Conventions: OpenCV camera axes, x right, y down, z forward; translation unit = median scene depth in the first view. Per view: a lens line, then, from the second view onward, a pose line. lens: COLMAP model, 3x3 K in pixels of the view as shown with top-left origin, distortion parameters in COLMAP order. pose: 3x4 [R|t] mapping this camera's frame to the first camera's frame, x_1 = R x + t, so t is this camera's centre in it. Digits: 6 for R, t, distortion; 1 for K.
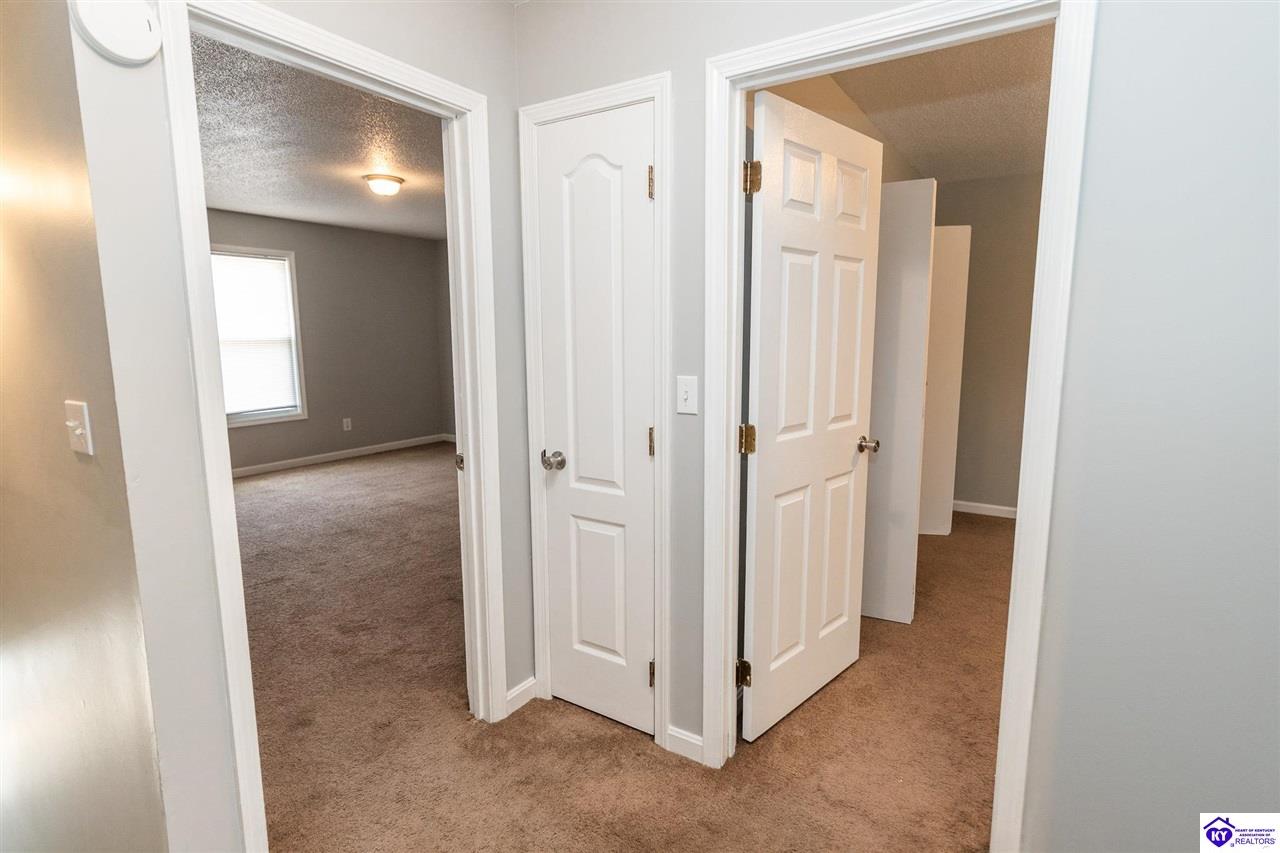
lens RADIAL K [[642.6, 0, 649.1], [0, 642.6, 423.8], [0, 0, 1]] dist [0.002527, 0.000023]
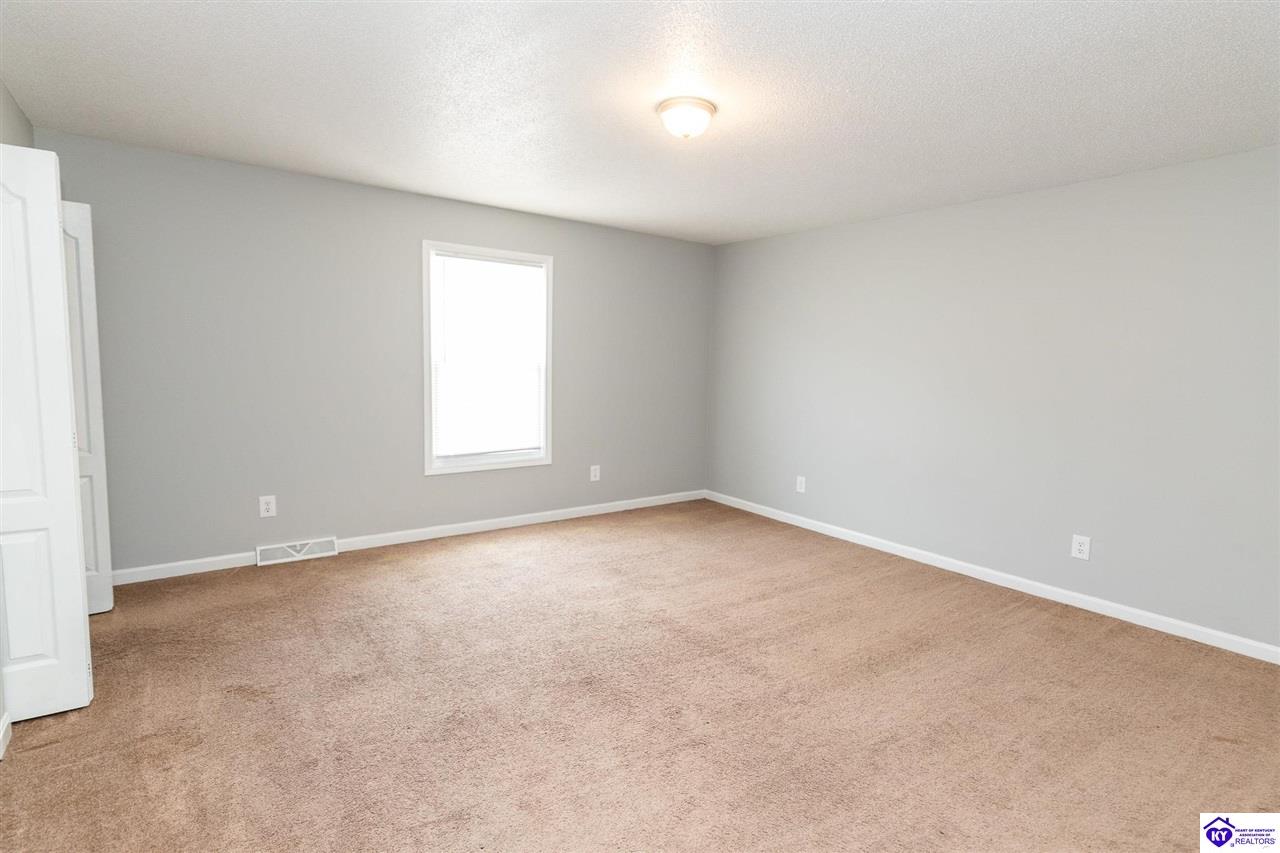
lens RADIAL K [[636.5, 0, 644.4], [0, 636.5, 418.5], [0, 0, 1]] dist [0.000049, -0.000731]
pose [[0.934859, 0.056842, -0.350439, -0.154931], [-0.076243, 0.996213, -0.041804, -0.041635], [0.346735, 0.065800, 0.935652, 0.309085]]
